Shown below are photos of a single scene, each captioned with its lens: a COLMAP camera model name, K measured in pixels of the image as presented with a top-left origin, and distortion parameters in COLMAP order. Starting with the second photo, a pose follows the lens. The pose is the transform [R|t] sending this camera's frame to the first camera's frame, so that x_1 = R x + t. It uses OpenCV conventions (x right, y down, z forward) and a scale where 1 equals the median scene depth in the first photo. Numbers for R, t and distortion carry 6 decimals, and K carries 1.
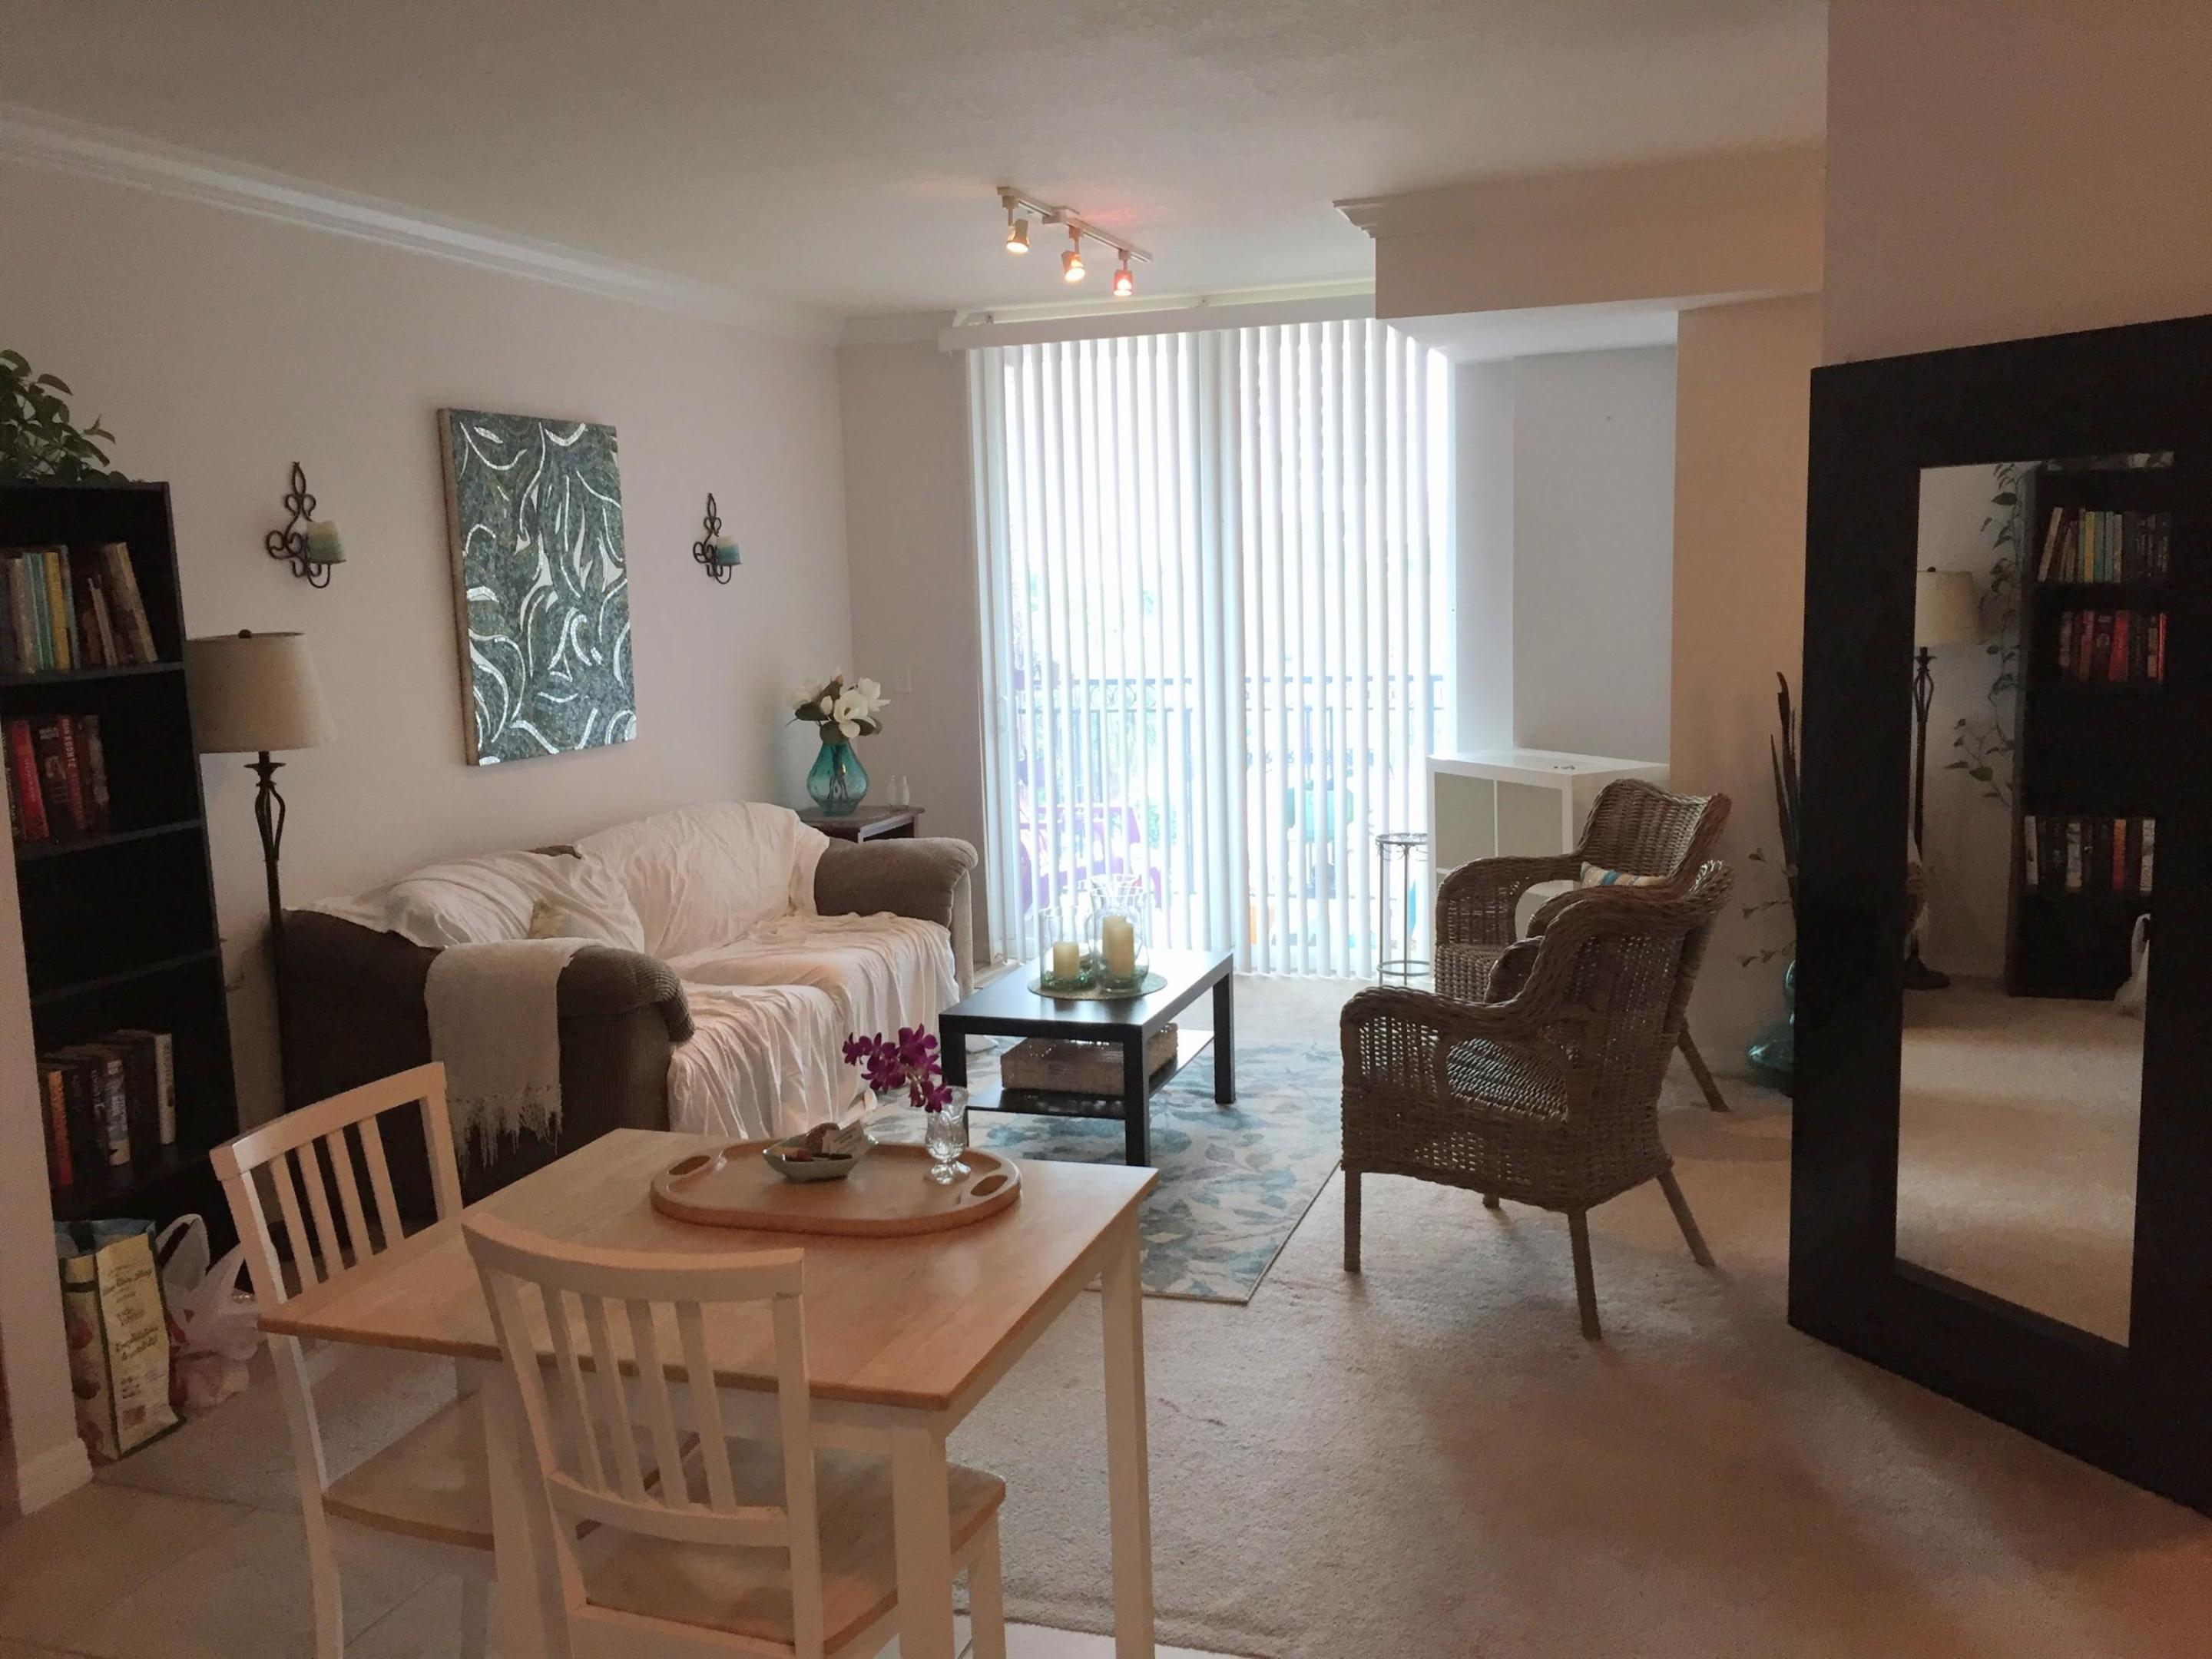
lens RADIAL K [[1894.2, 0, 1106.0], [0, 1894.2, 829.5], [0, 0, 1]] dist [0.099447, -0.147261]
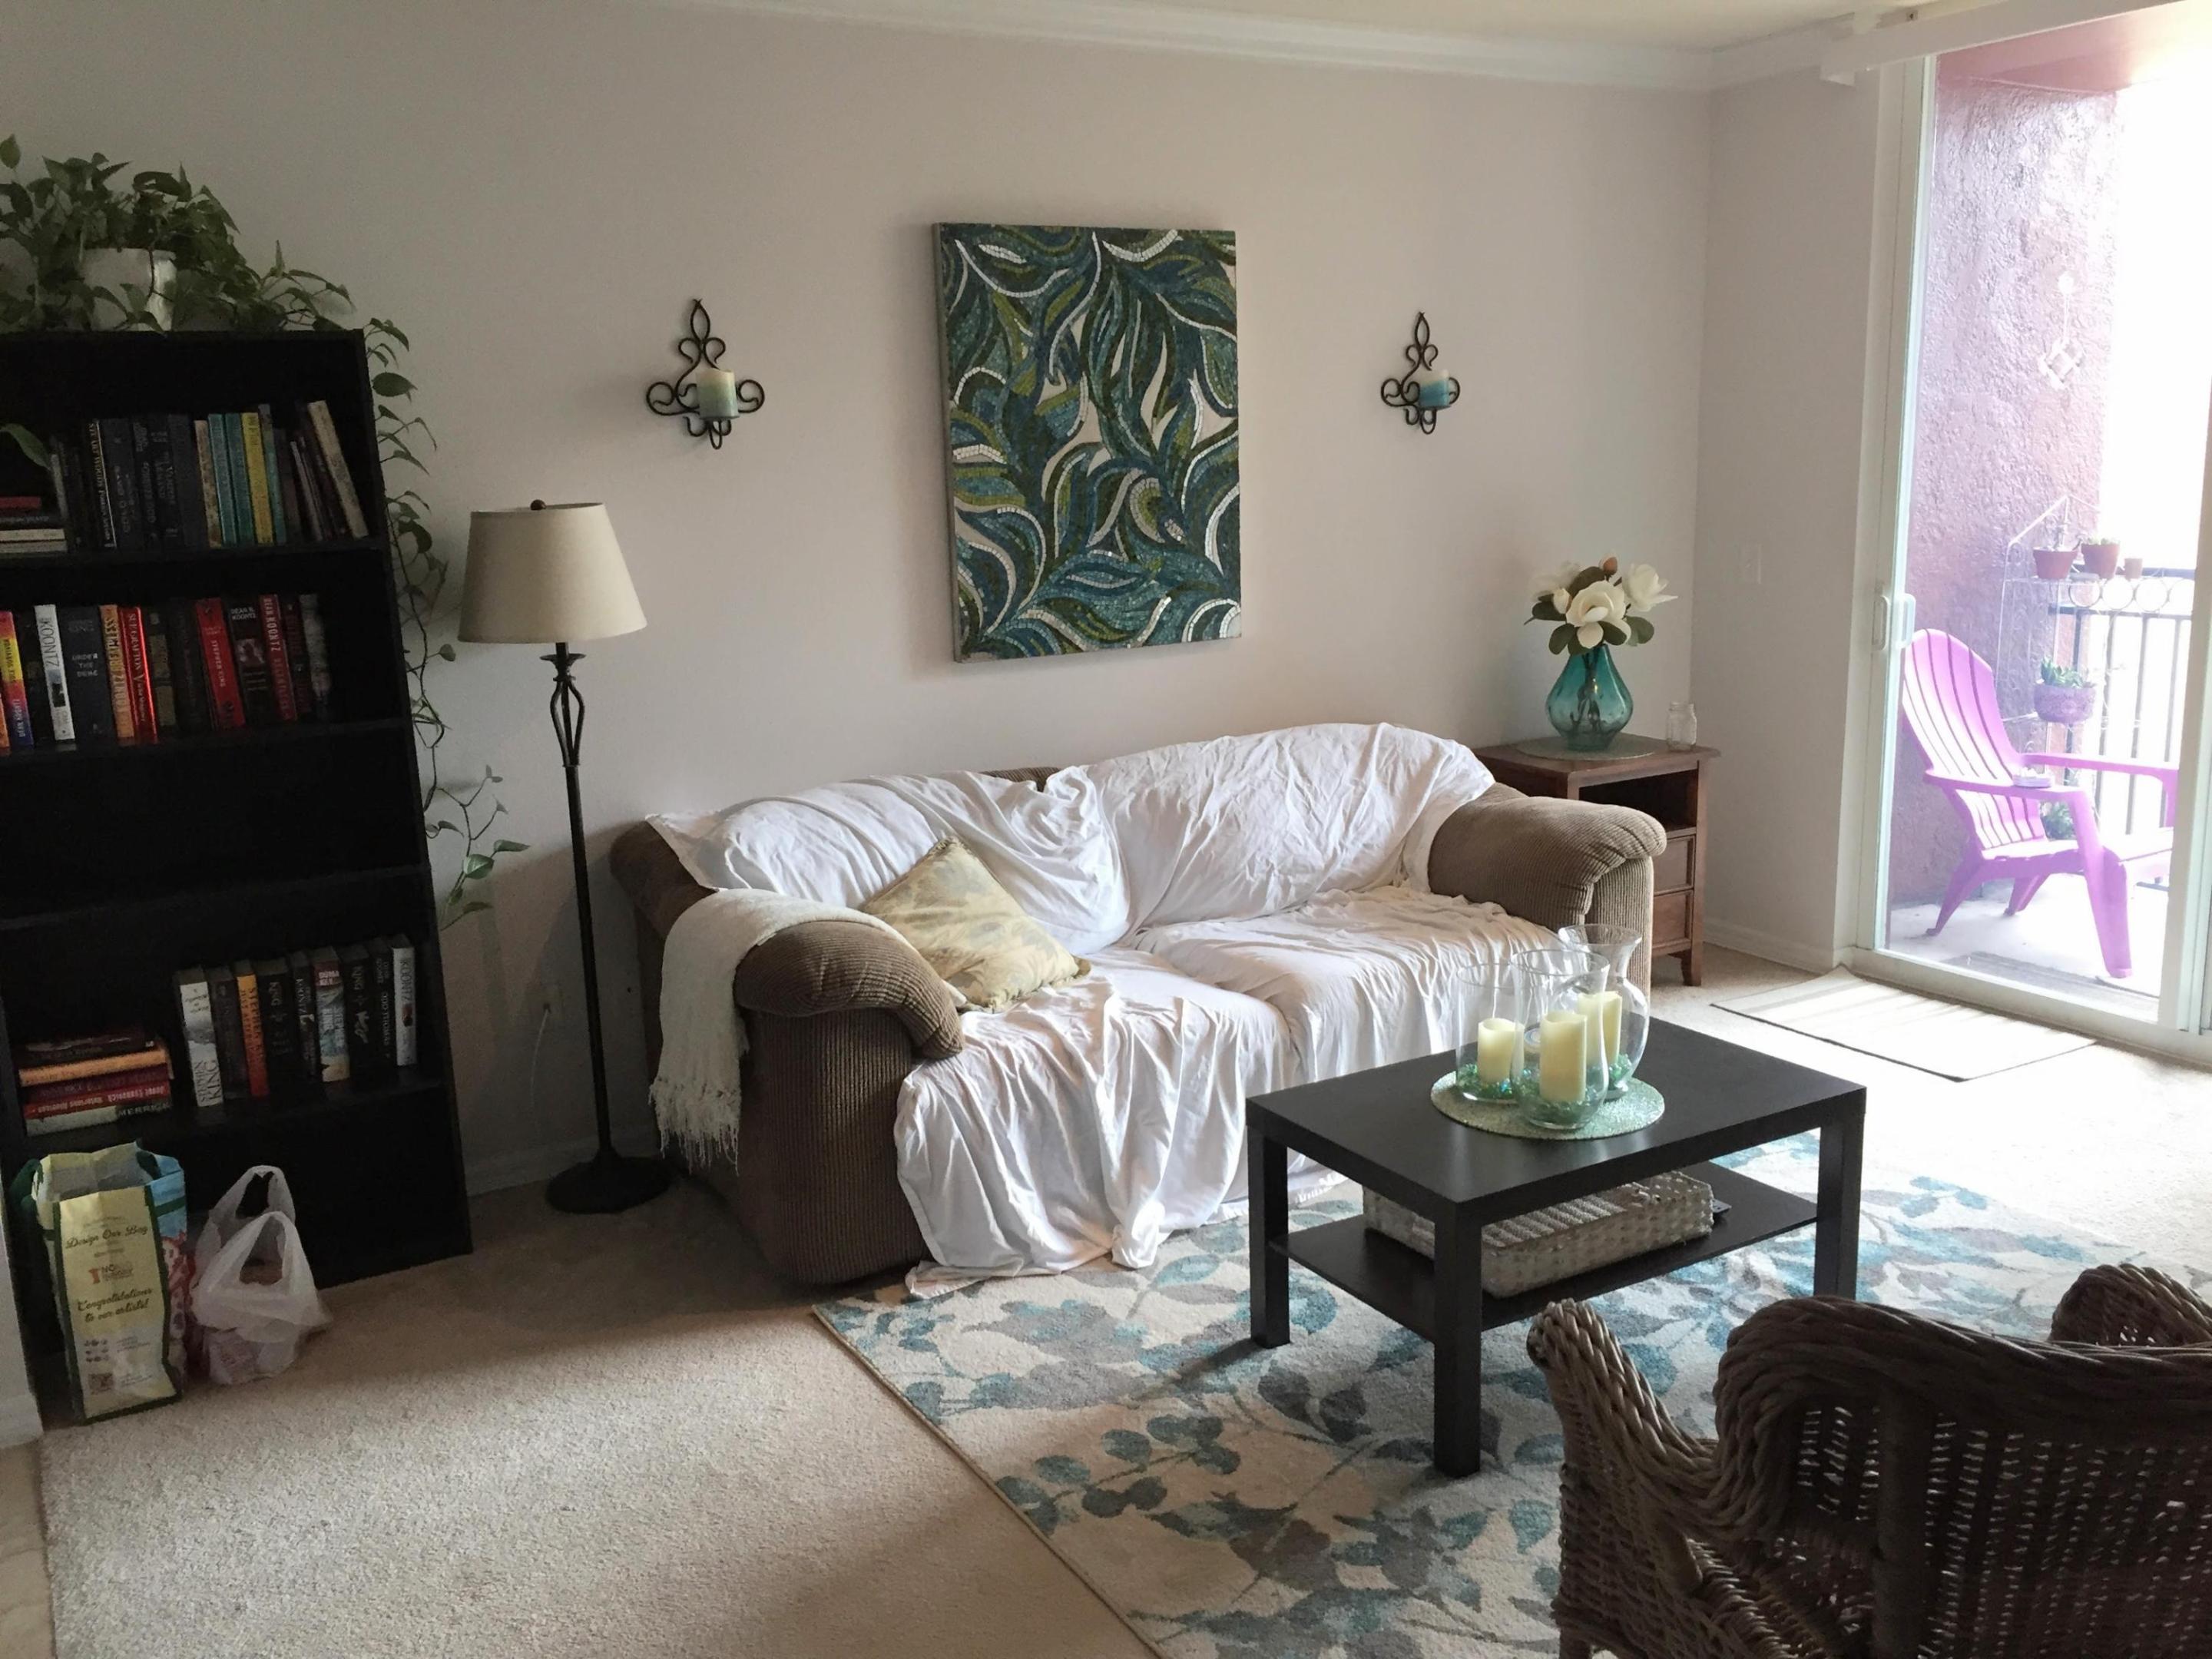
lens RADIAL K [[1894.2, 0, 1106.0], [0, 1894.2, 829.5], [0, 0, 1]] dist [0.099447, -0.147261]
pose [[0.755243, 0.142612, -0.639742, 0.252381], [-0.083037, 0.988996, 0.122439, -0.066107], [0.650164, -0.039349, 0.758774, 0.397447]]
